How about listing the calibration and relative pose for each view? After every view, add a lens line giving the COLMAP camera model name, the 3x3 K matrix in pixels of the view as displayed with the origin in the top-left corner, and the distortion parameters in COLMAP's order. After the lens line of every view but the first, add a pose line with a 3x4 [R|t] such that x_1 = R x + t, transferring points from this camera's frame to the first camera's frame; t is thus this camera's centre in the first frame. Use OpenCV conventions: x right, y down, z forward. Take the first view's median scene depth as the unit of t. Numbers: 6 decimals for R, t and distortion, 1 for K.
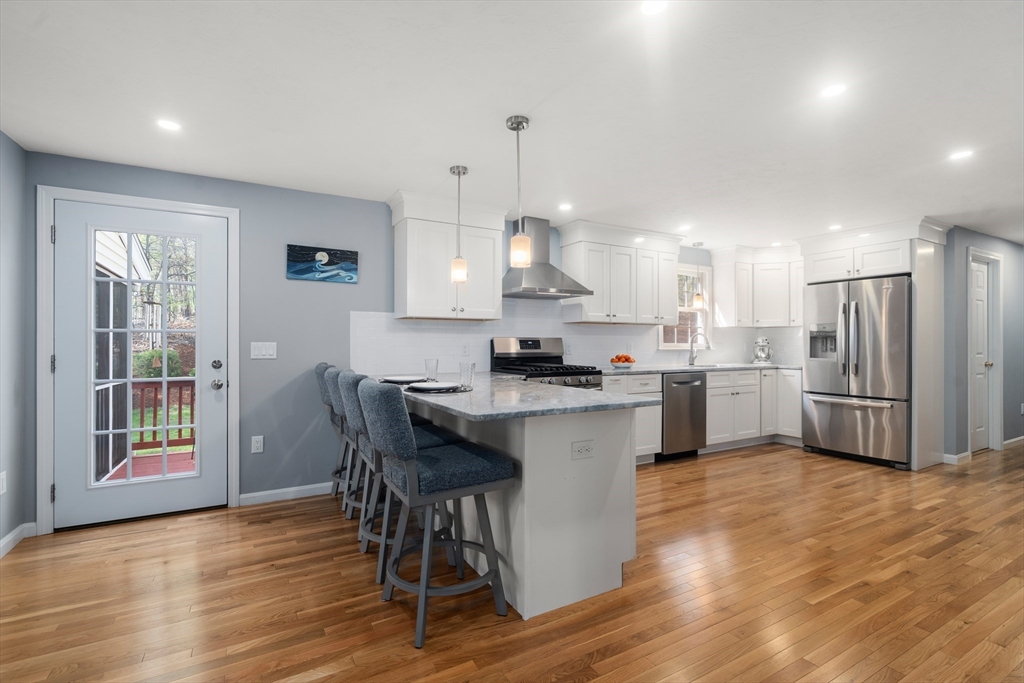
lens RADIAL K [[464.9, 0, 512.0], [0, 464.9, 341.5], [0, 0, 1]] dist [0.003697, 0.000443]
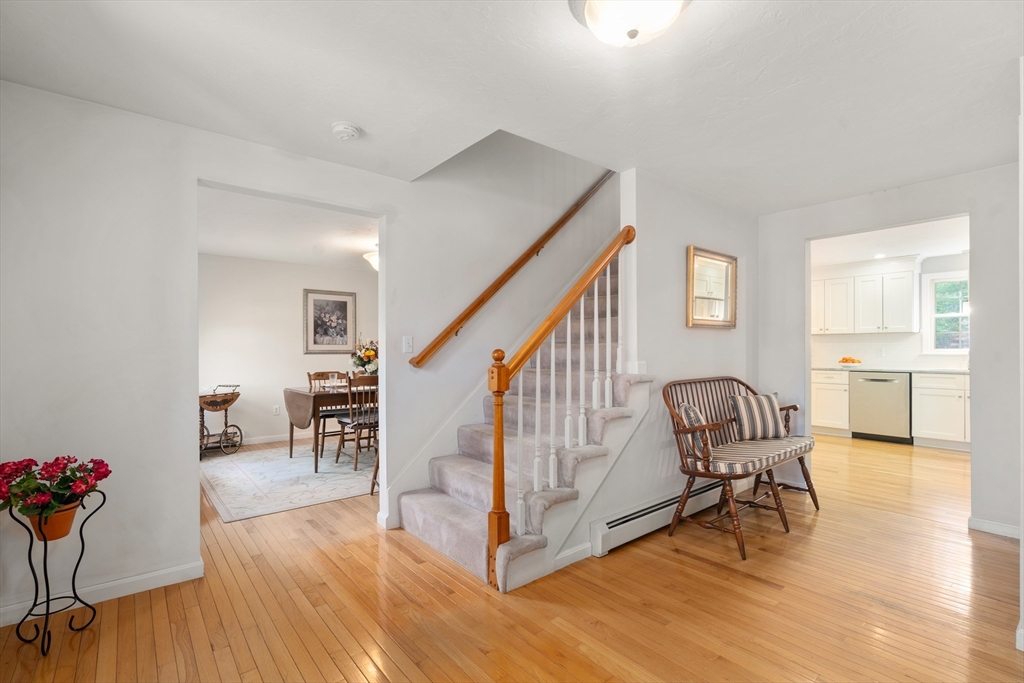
lens RADIAL K [[467.7, 0, 507.3], [0, 467.7, 344.2], [0, 0, 1]] dist [-0.003587, 0.000084]
pose [[0.172301, -0.010851, -0.984985, 1.382296], [0.004966, 0.999936, -0.010147, -0.000234], [0.985032, -0.003143, 0.172343, -0.193121]]
